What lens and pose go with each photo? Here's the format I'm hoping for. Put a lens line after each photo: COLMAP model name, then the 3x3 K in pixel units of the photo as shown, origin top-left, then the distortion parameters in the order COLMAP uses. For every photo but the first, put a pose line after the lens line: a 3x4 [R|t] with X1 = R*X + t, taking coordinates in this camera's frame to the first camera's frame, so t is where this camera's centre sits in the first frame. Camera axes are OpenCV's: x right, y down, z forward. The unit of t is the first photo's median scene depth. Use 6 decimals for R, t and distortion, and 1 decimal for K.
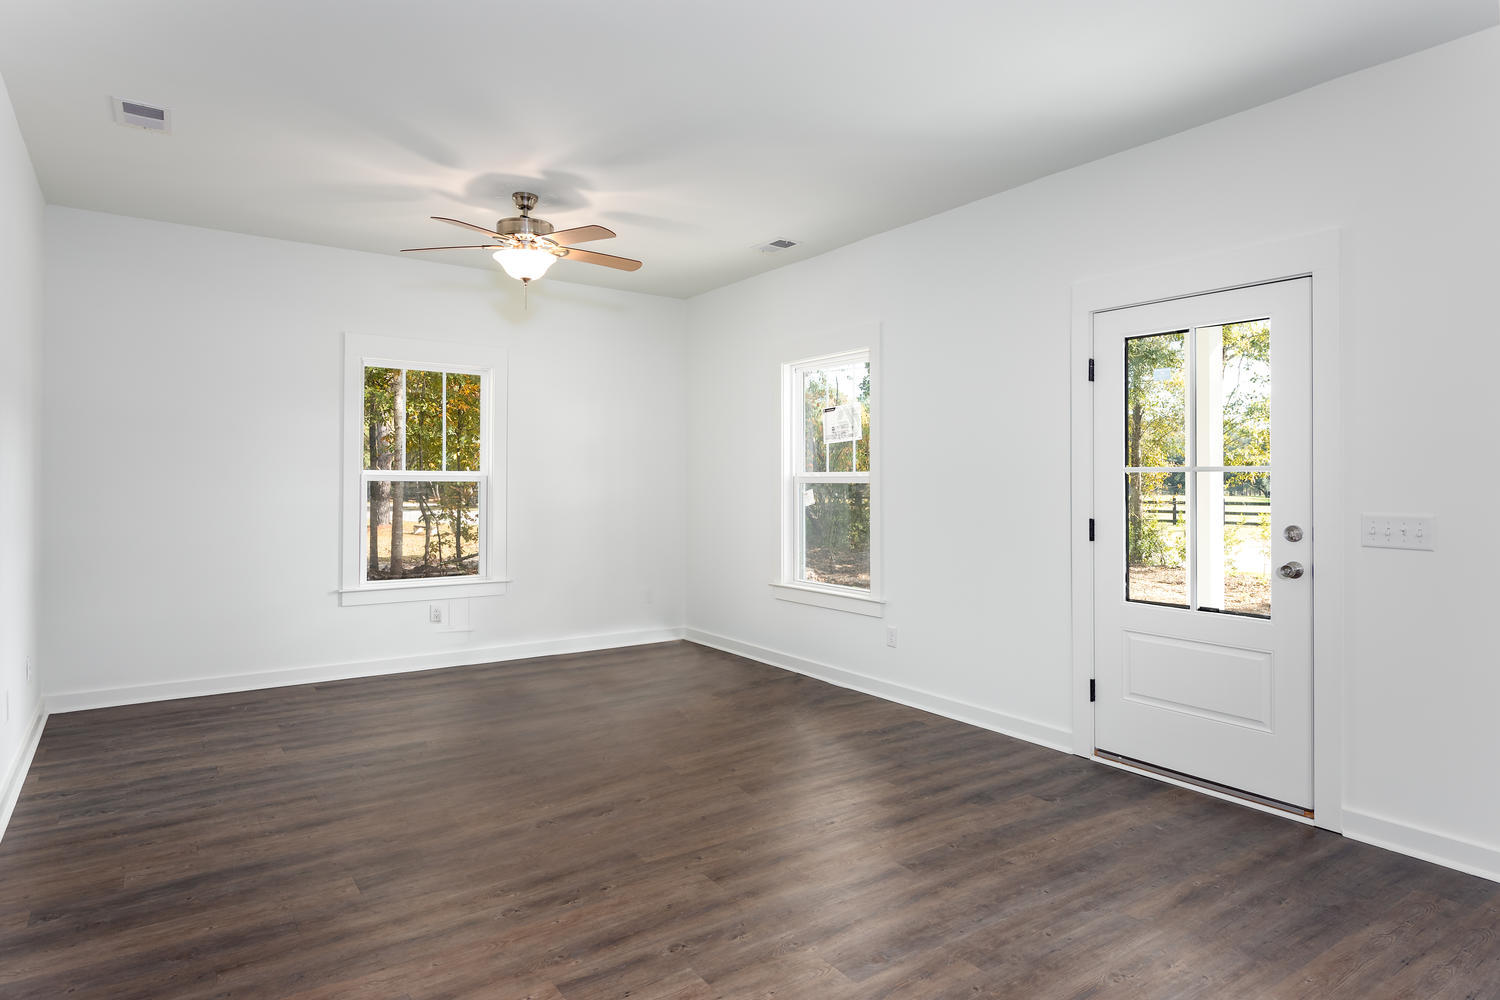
lens RADIAL K [[872.0, 0, 748.1], [0, 872.0, 482.1], [0, 0, 1]] dist [0.000342, -0.000482]
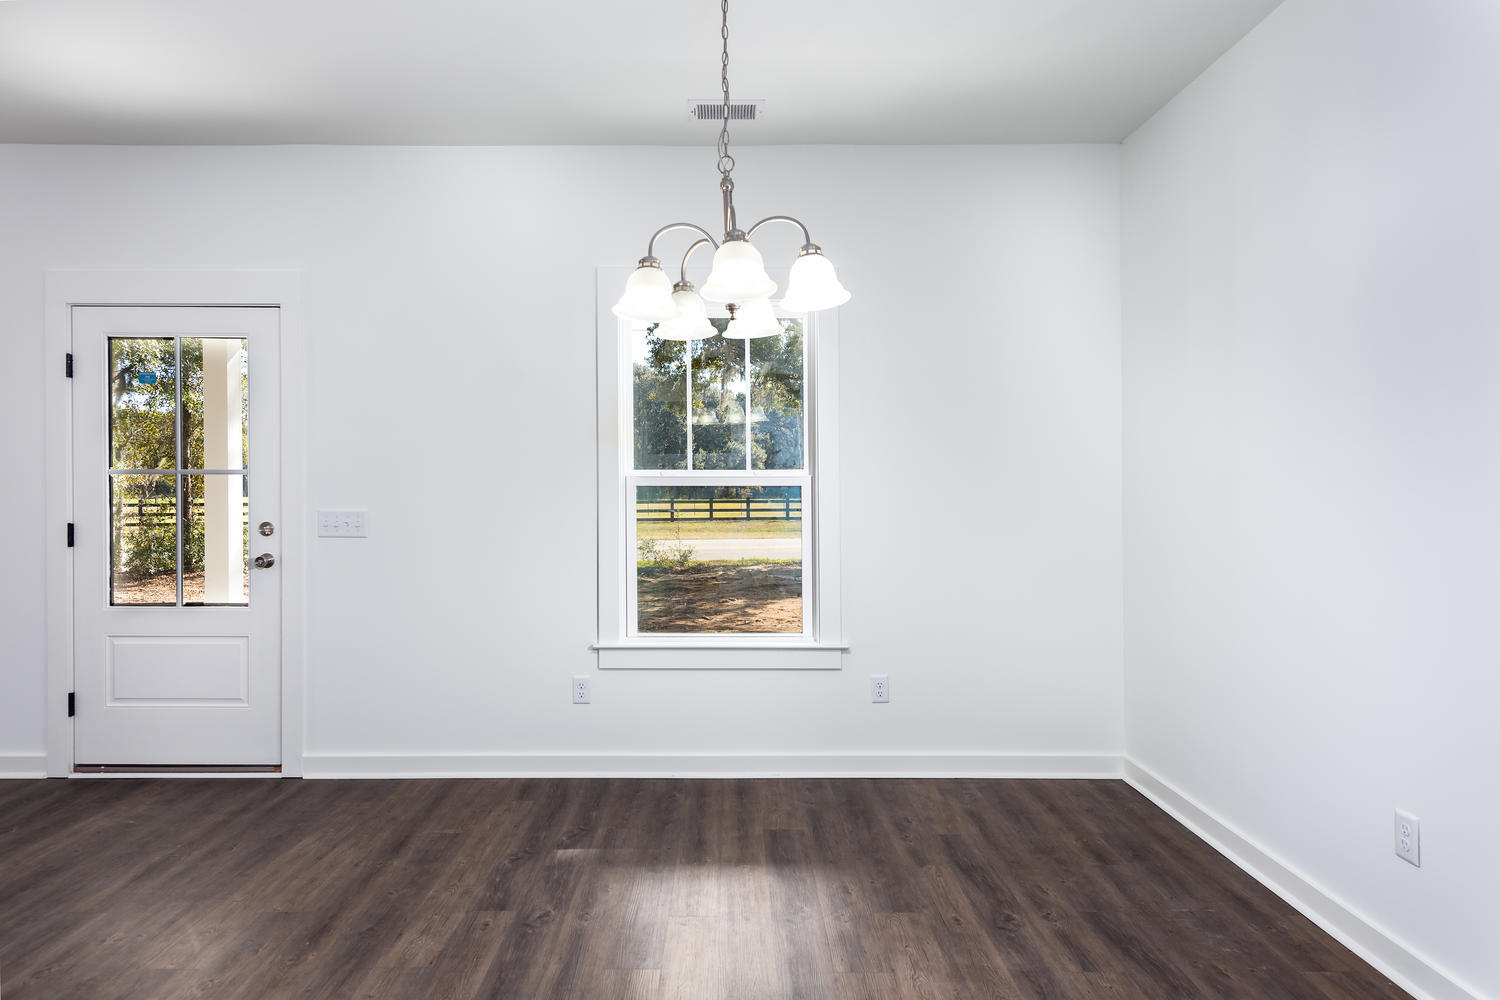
lens RADIAL K [[872.0, 0, 748.1], [0, 872.0, 482.1], [0, 0, 1]] dist [0.000342, -0.000482]
pose [[0.564491, -0.000261, 0.825440, 0.035204], [0.001458, 0.999999, -0.000682, -0.001020], [-0.825438, 0.001589, 0.564490, -0.175102]]
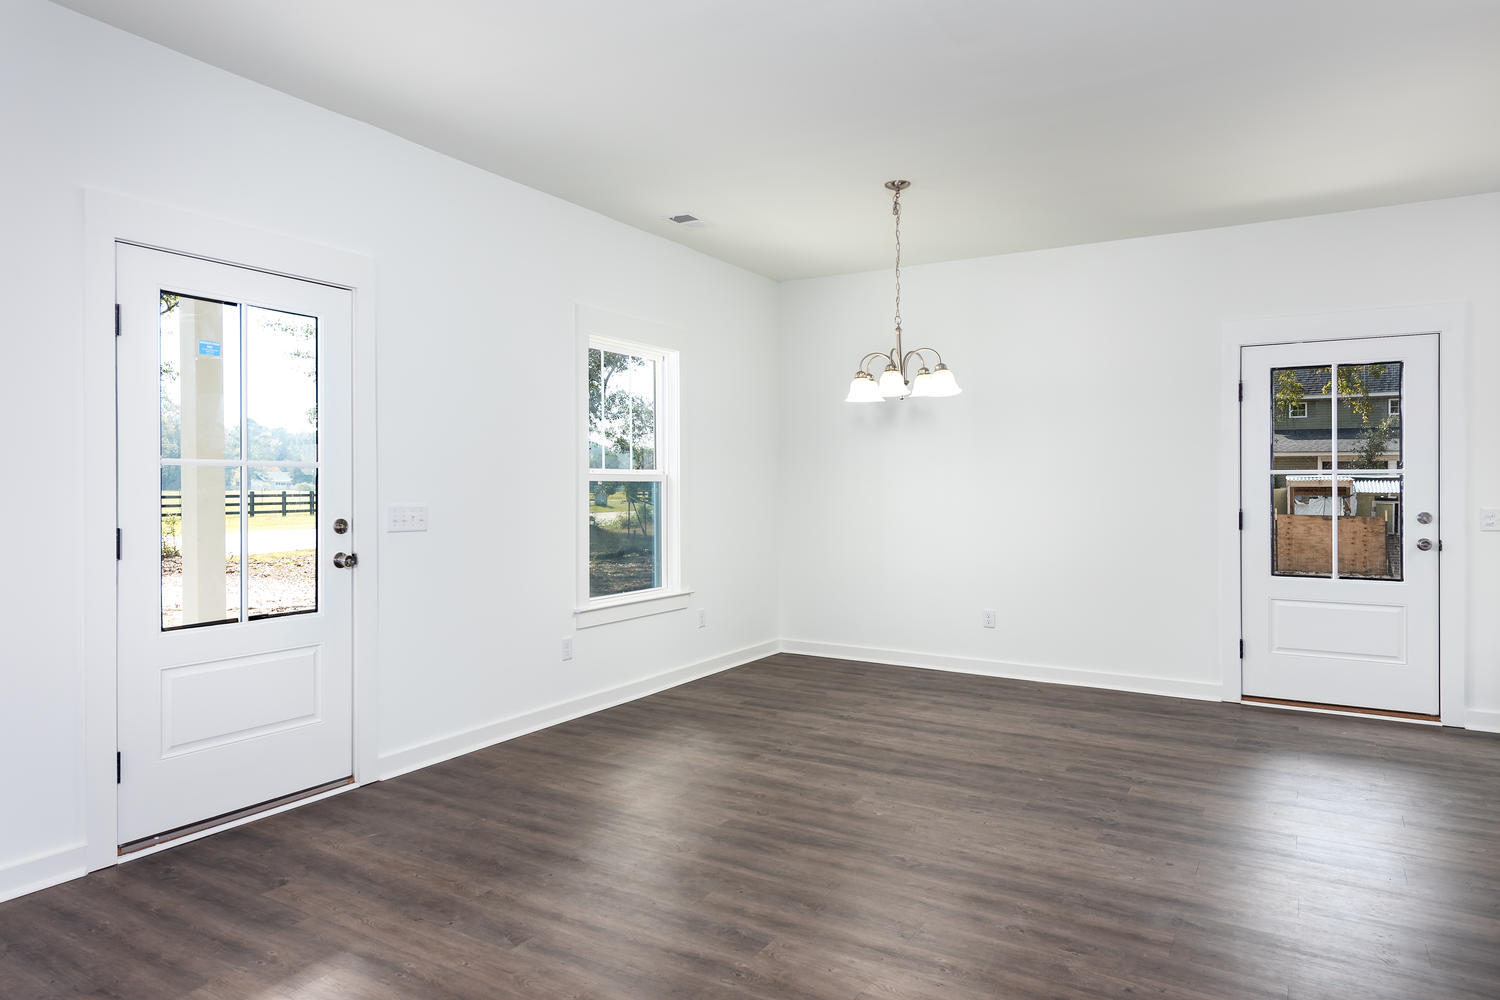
lens RADIAL K [[1019.8, 0, 676.2], [0, 1019.8, 476.2], [0, 0, 1]] dist [0.004775, 0.000381]
pose [[-0.408816, -0.000789, 0.912617, -0.696084], [-0.005601, 0.999983, -0.001644, -0.003021], [-0.912600, -0.005783, -0.408813, 1.146284]]
